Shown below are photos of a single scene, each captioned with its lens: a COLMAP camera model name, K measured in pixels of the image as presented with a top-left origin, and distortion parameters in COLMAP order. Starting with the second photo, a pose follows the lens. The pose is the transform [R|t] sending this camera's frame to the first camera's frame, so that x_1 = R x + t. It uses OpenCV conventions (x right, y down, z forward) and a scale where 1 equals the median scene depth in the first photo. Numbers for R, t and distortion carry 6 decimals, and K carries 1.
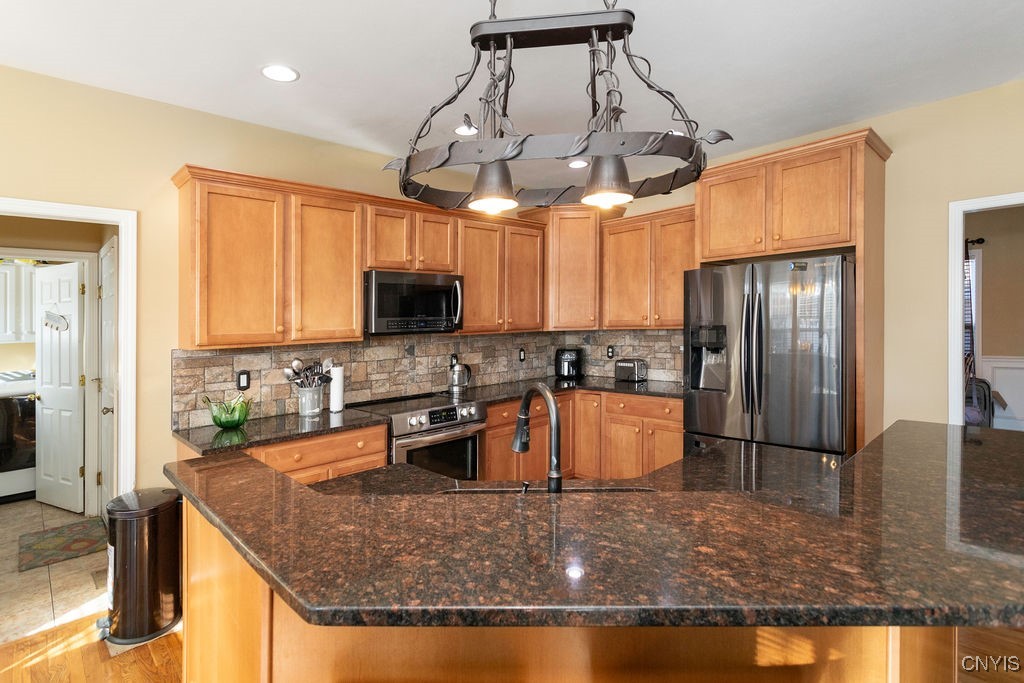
lens RADIAL K [[523.4, 0, 493.7], [0, 523.4, 327.5], [0, 0, 1]] dist [-0.001198, -0.000108]
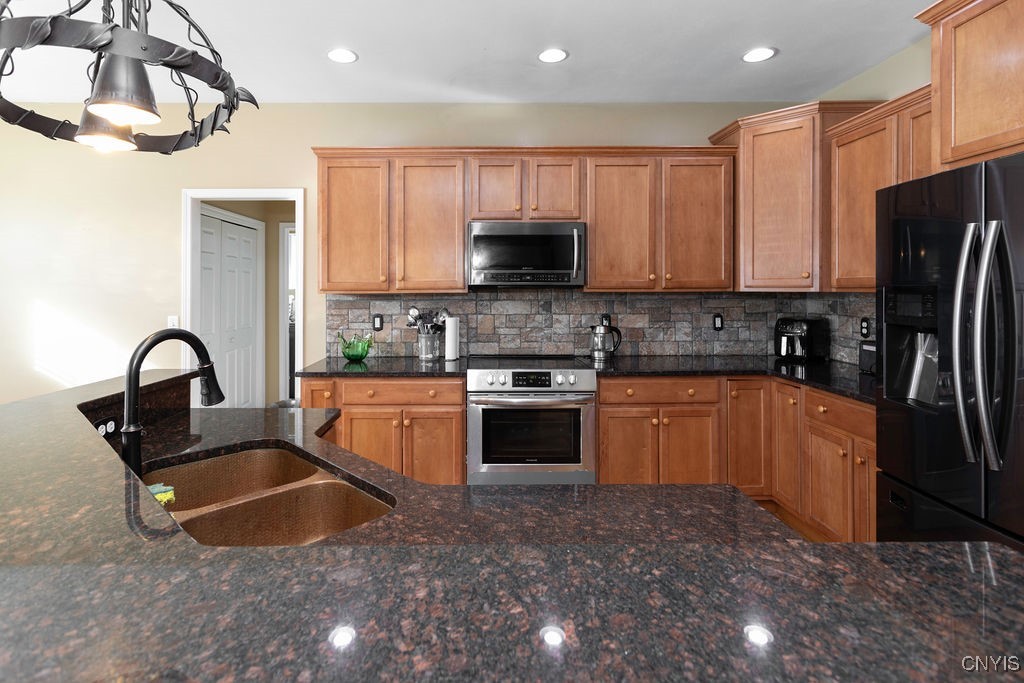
lens RADIAL K [[511.5, 0, 465.0], [0, 511.5, 281.7], [0, 0, 1]] dist [-0.002889, -0.000313]
pose [[0.723523, 0.018741, -0.690045, 0.408311], [-0.026286, 0.999654, -0.000412, 0.004207], [0.689799, 0.018437, 0.723766, 0.270547]]
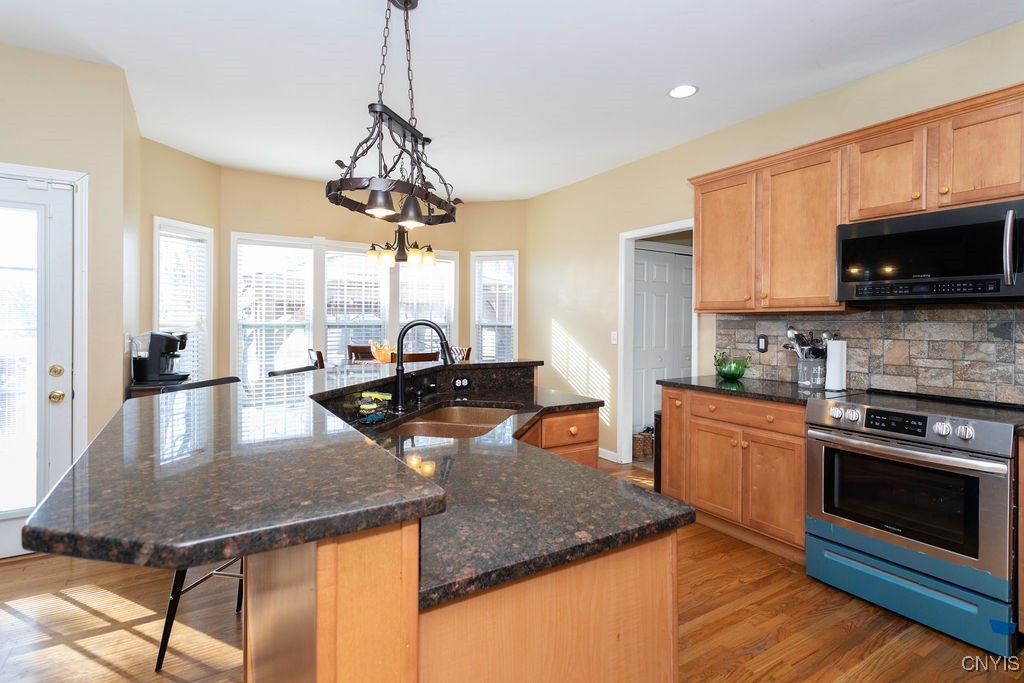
lens RADIAL K [[495.5, 0, 511.0], [0, 495.5, 344.5], [0, 0, 1]] dist [0.000735, 0.000140]
pose [[-0.197850, 0.075805, -0.977297, 0.603189], [-0.010182, 0.996793, 0.079379, 0.021226], [0.980179, 0.025656, -0.196444, 0.608764]]
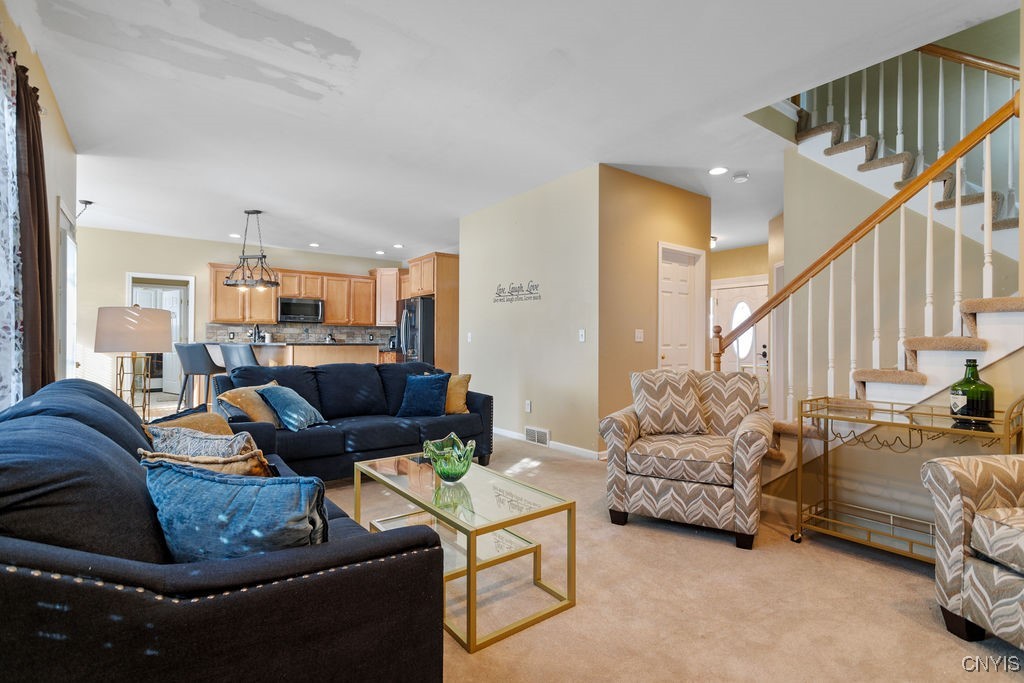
lens RADIAL K [[485.2, 0, 512.0], [0, 485.2, 341.5], [0, 0, 1]] dist [0.000618, 0.000371]
pose [[0.992920, 0.043592, -0.110497, 1.156843], [-0.043804, 0.999040, 0.000508, 0.058862], [0.110414, 0.004336, 0.993876, -1.254441]]
